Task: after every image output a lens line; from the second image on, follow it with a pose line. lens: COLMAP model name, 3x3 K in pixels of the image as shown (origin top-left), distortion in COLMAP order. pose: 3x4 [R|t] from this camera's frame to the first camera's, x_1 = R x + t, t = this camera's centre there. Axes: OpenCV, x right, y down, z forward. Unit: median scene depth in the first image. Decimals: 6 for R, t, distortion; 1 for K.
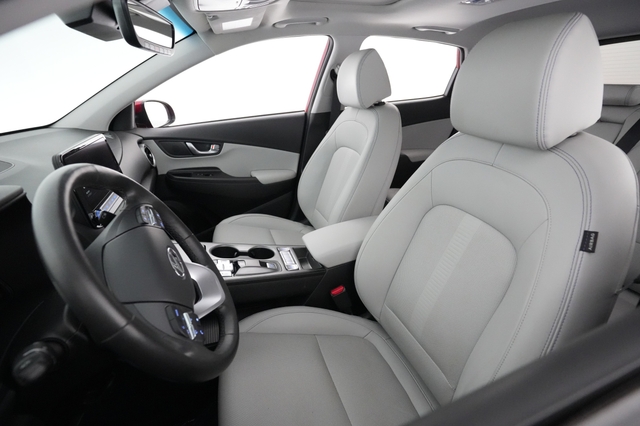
lens RADIAL K [[303.7, 0, 318.5], [0, 303.7, 211.4], [0, 0, 1]] dist [0.002086, 0.000654]
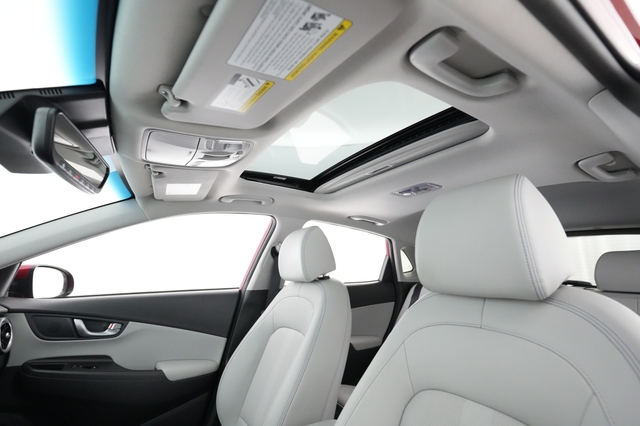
lens RADIAL K [[303.7, 0, 318.5], [0, 303.7, 211.4], [0, 0, 1]] dist [0.002086, 0.000654]
pose [[0.975033, 0.091759, 0.202213, -0.022261], [0.044545, 0.811297, -0.582935, 0.024202], [-0.217544, 0.577389, 0.786954, 0.121578]]
